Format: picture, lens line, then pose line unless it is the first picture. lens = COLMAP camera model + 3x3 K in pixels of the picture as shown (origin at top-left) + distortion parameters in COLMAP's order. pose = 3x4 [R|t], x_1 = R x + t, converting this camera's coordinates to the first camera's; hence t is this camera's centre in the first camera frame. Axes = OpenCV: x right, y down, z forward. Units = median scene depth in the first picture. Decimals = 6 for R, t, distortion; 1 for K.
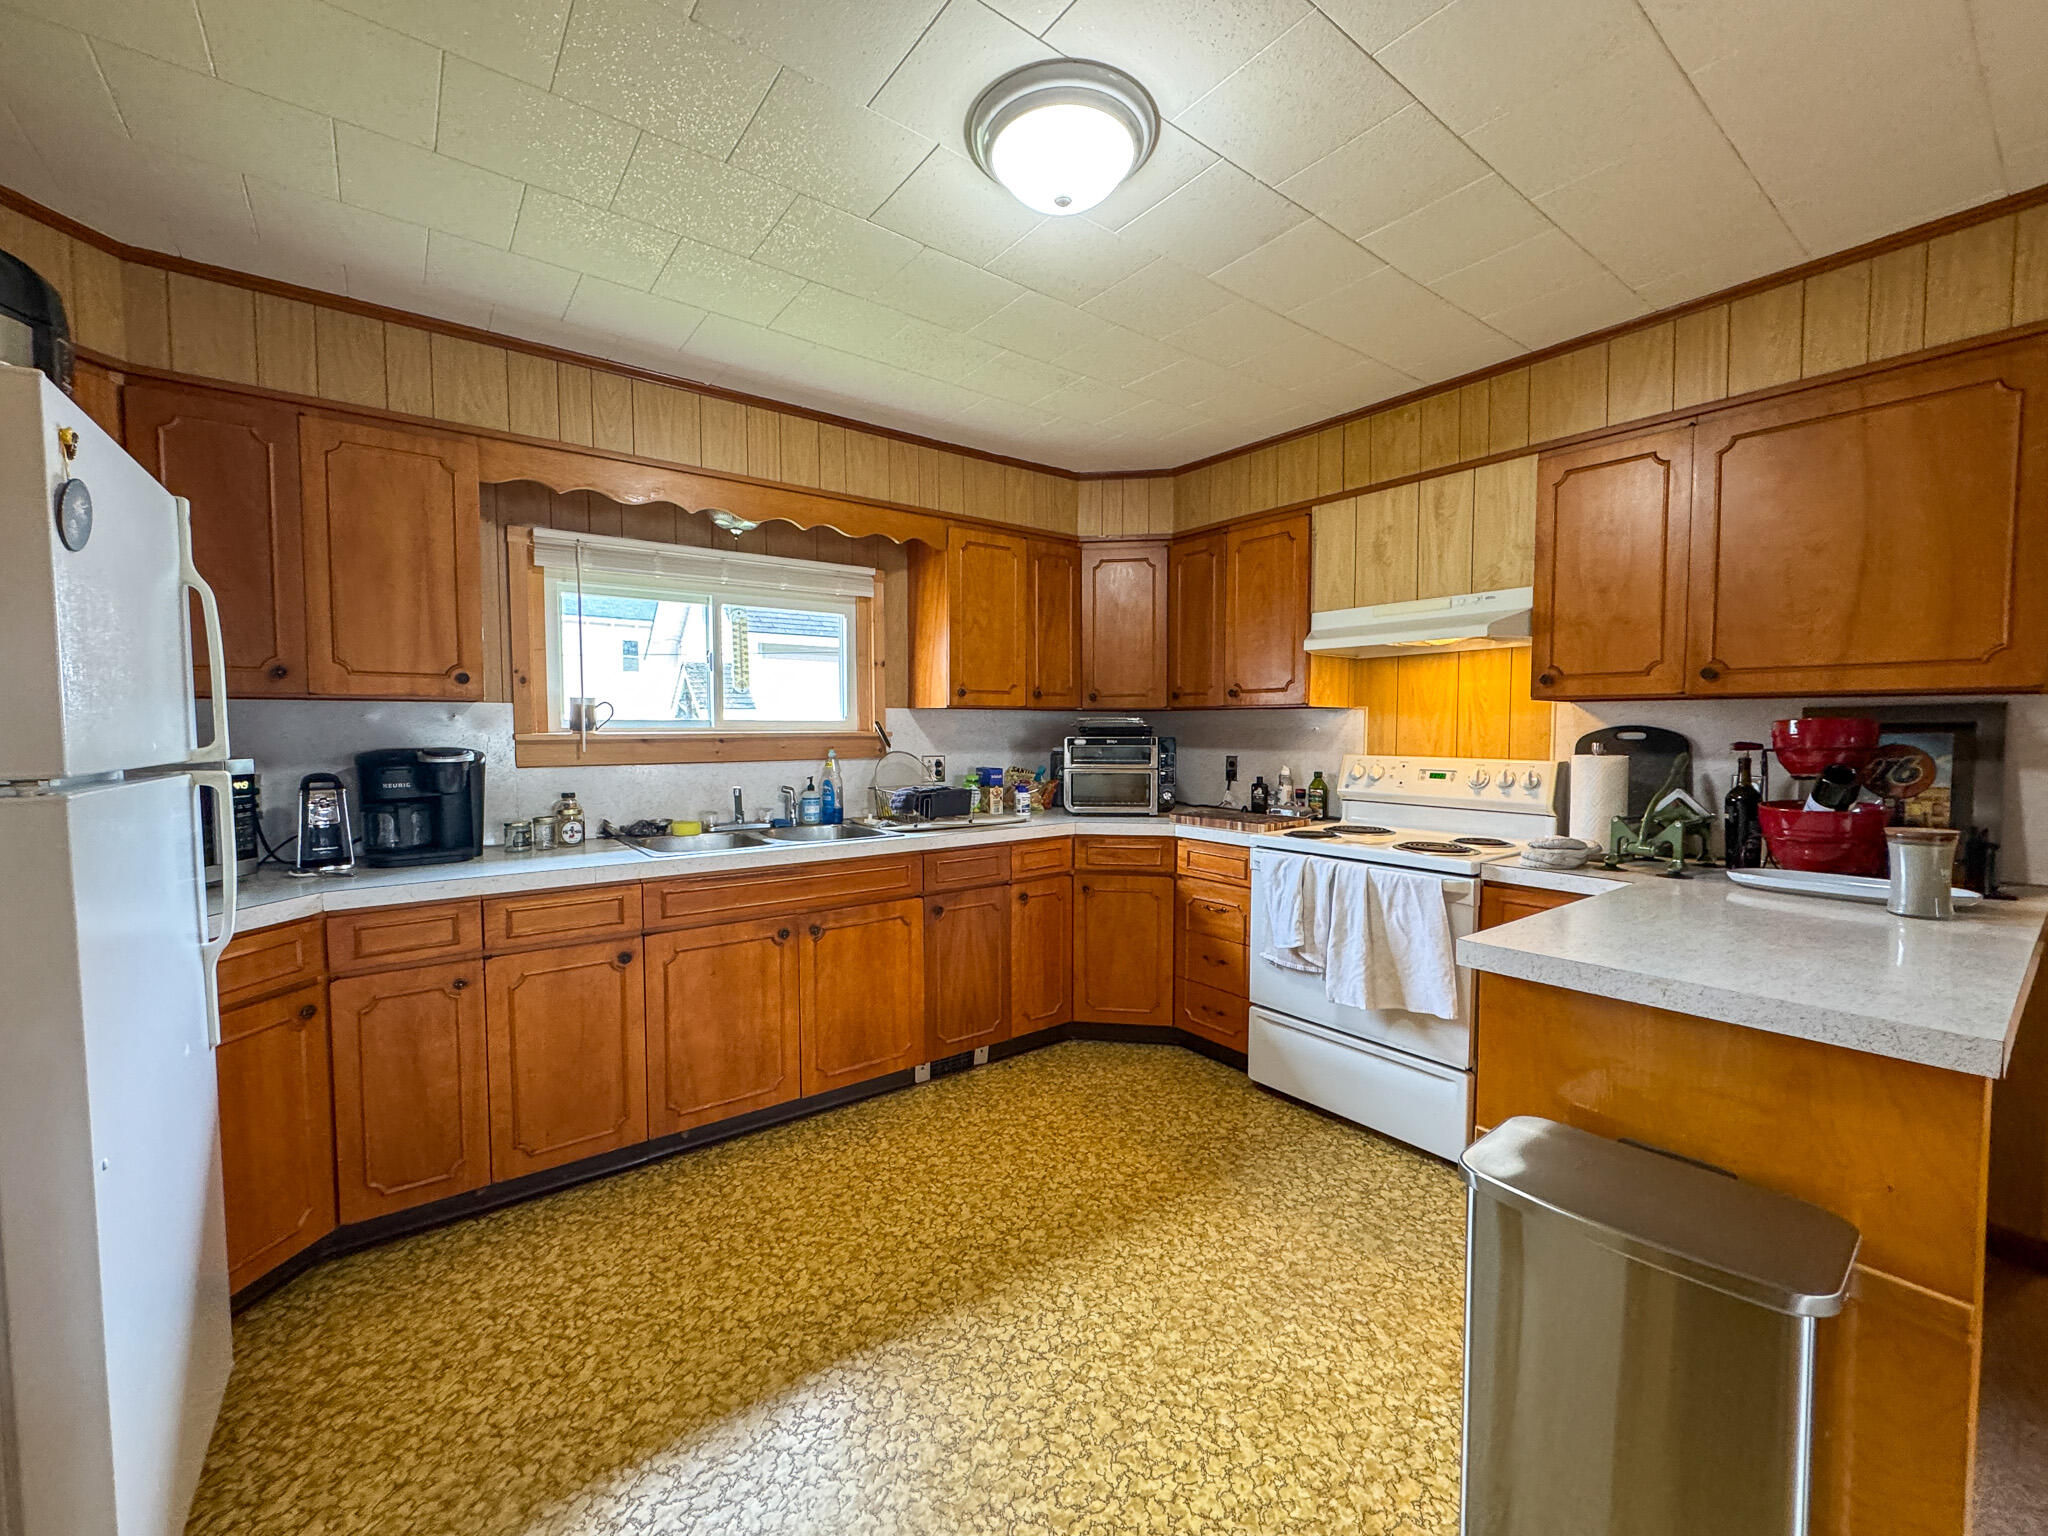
lens RADIAL K [[829.1, 0, 1024.0], [0, 829.1, 768.0], [0, 0, 1]] dist [0.000766, -0.000125]
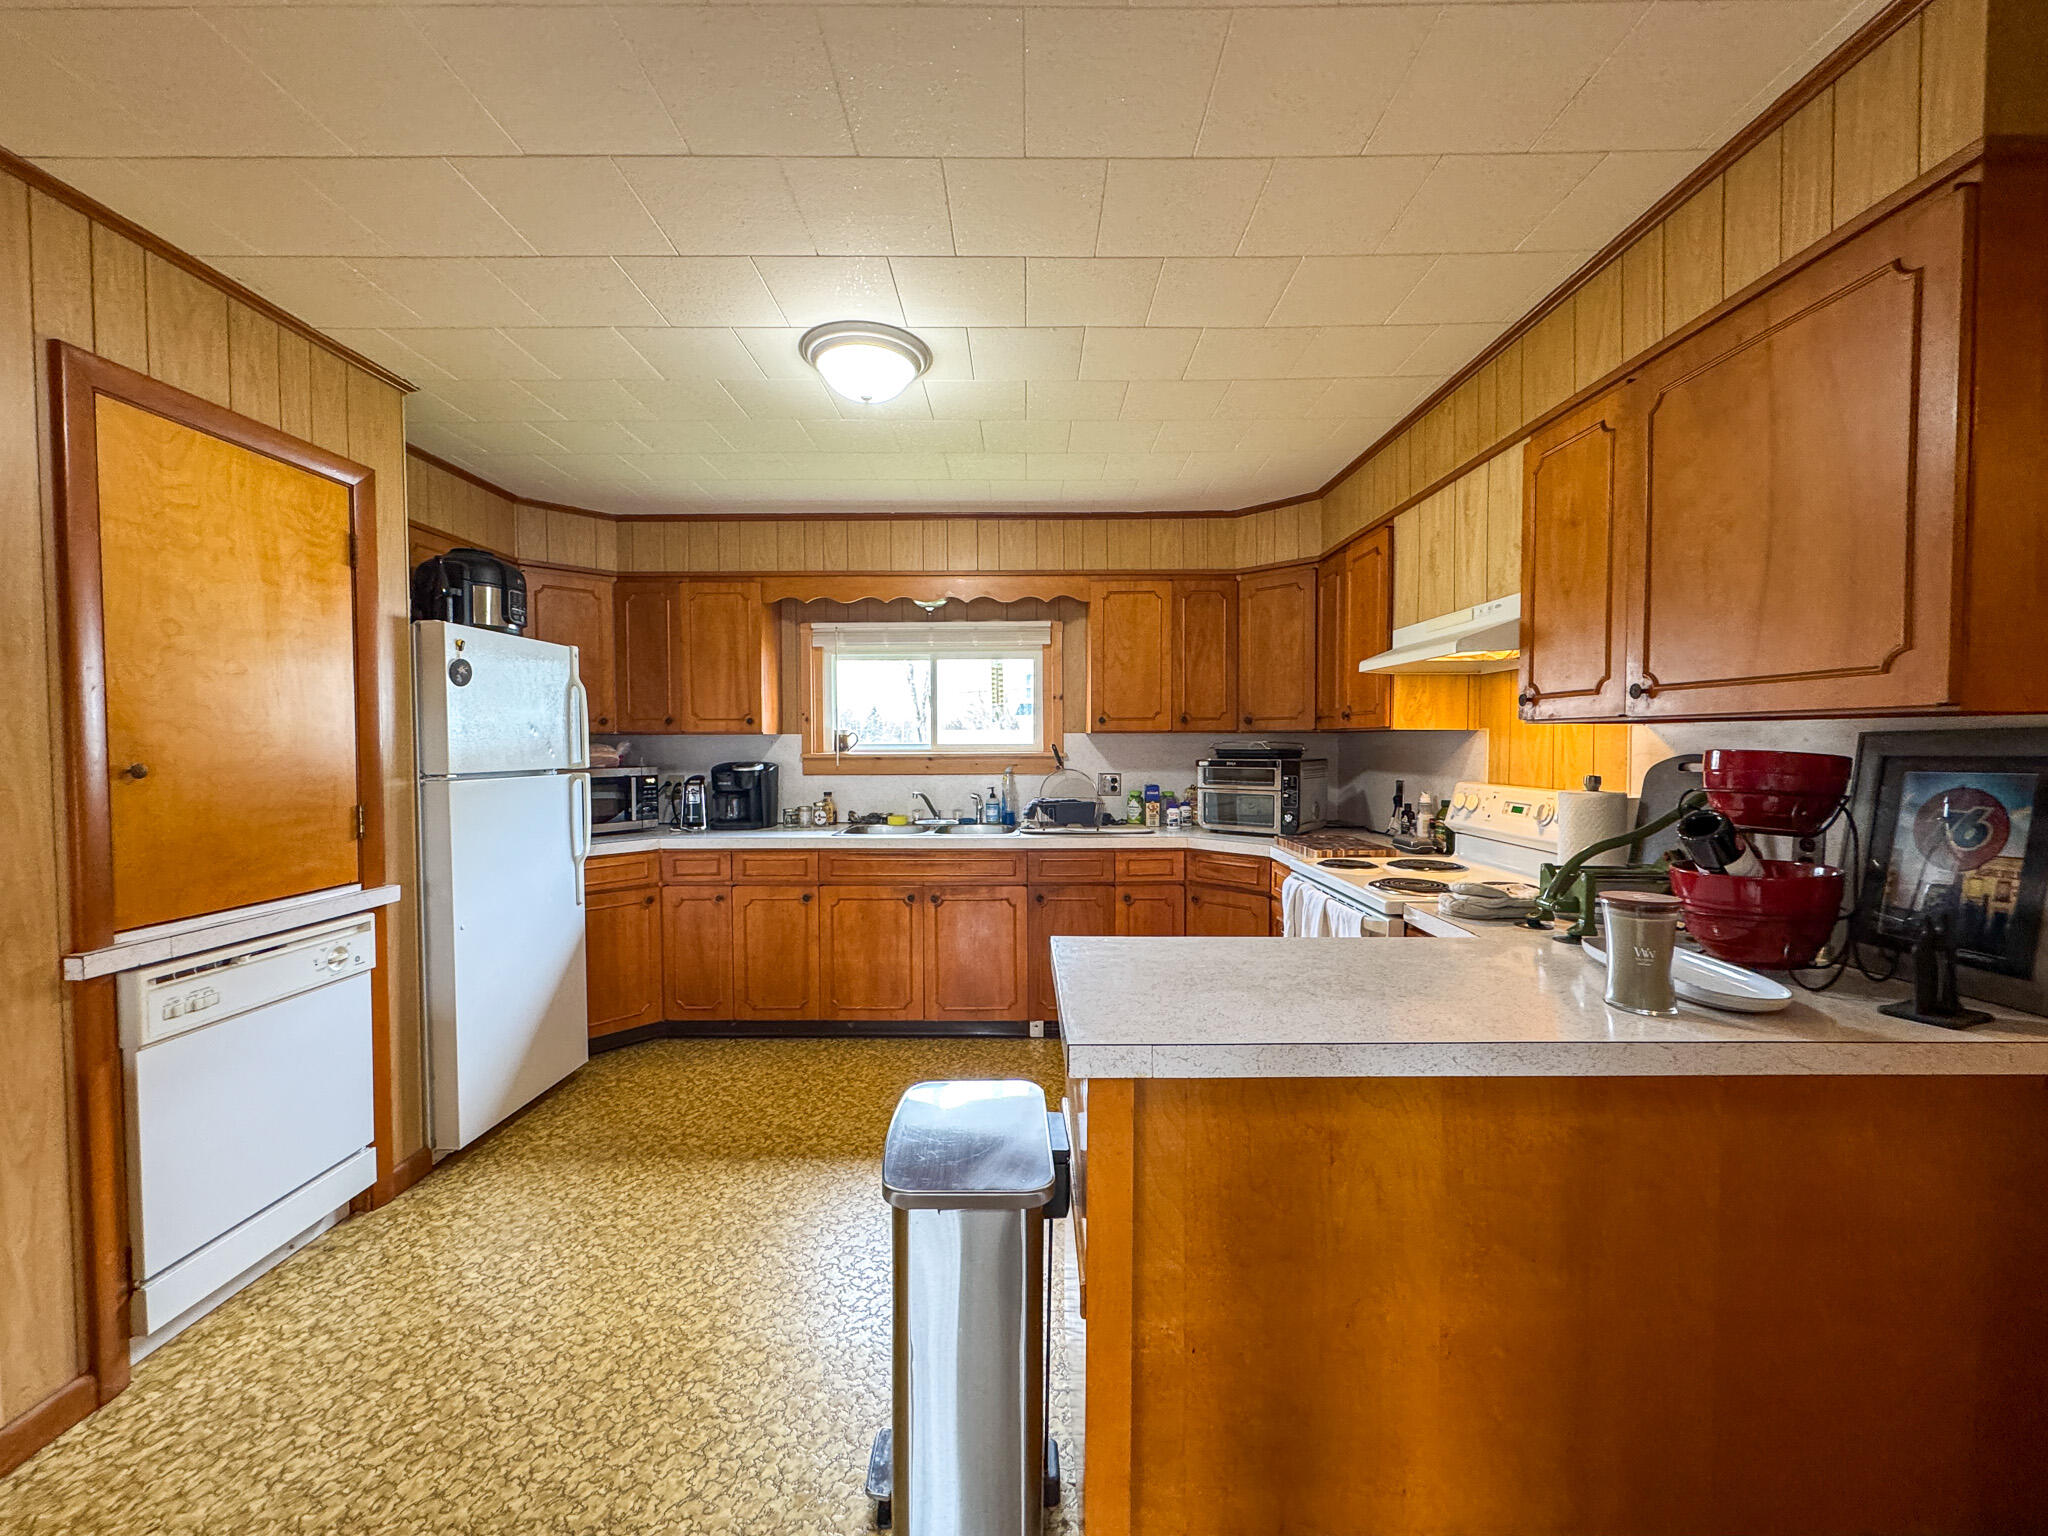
lens RADIAL K [[812.6, 0, 1024.0], [0, 812.6, 768.0], [0, 0, 1]] dist [0.002123, 0.000173]
pose [[0.793946, 0.018386, -0.607710, 0.642358], [-0.028380, 0.999574, -0.006835, -0.014220], [0.607326, 0.022673, 0.794129, 0.021385]]
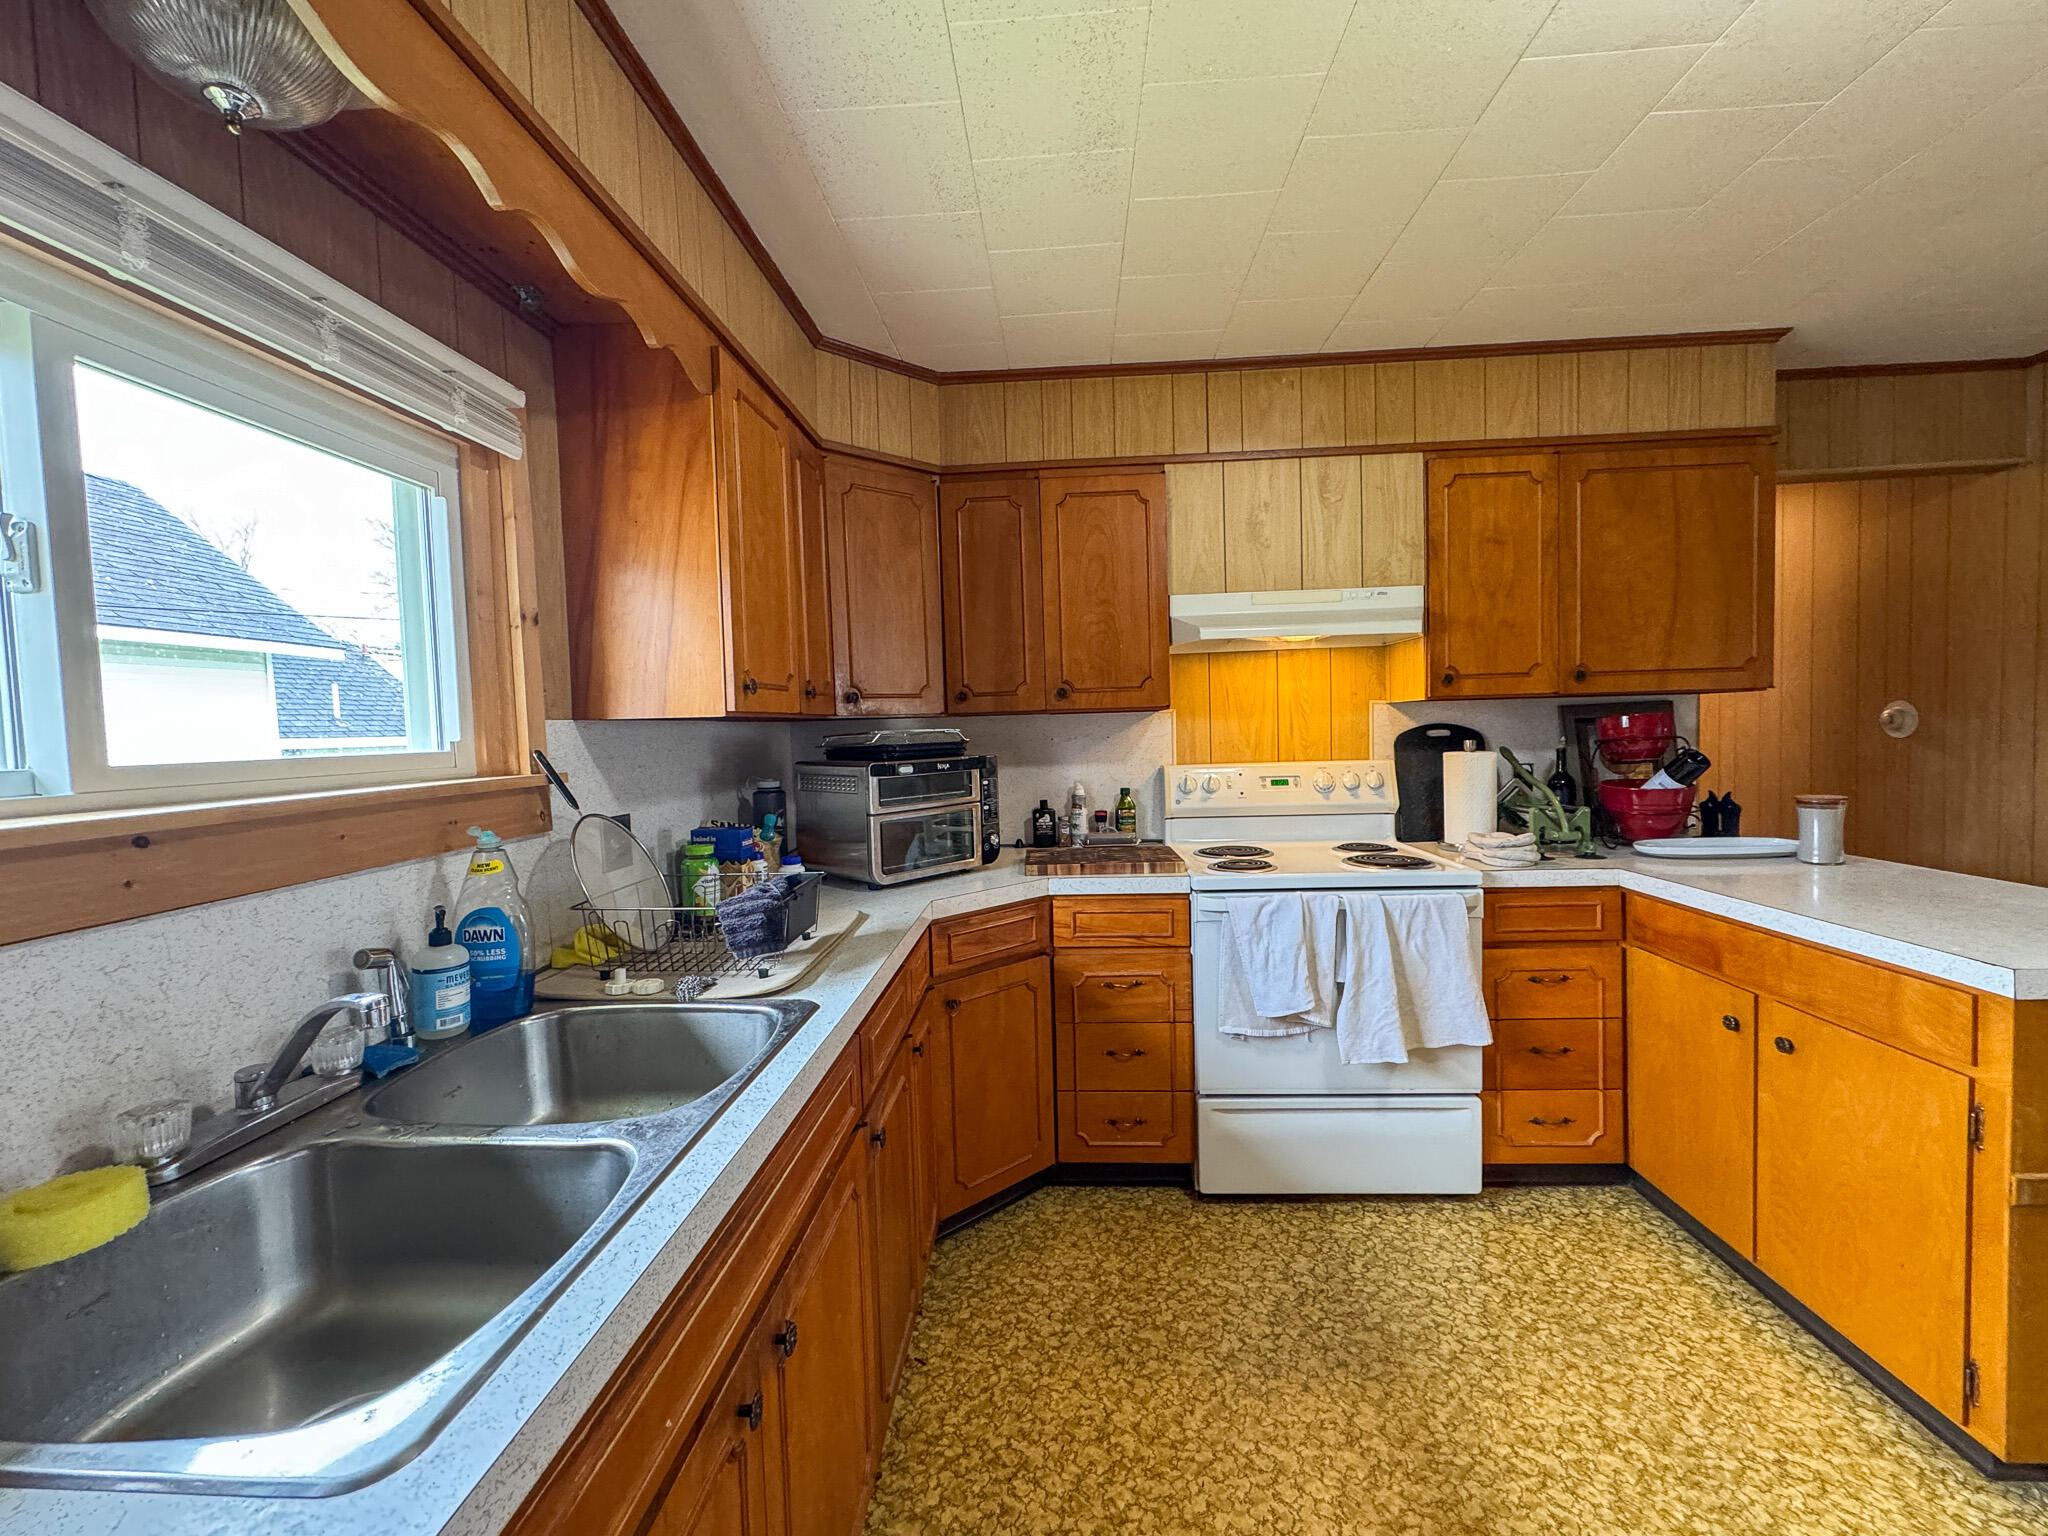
lens RADIAL K [[829.1, 0, 1024.0], [0, 829.1, 768.0], [0, 0, 1]] dist [0.000766, -0.000125]
pose [[0.651607, -0.059837, 0.756193, -0.417210], [0.068466, 0.997454, 0.019931, -0.047800], [-0.755461, 0.038786, 0.654045, 0.645541]]
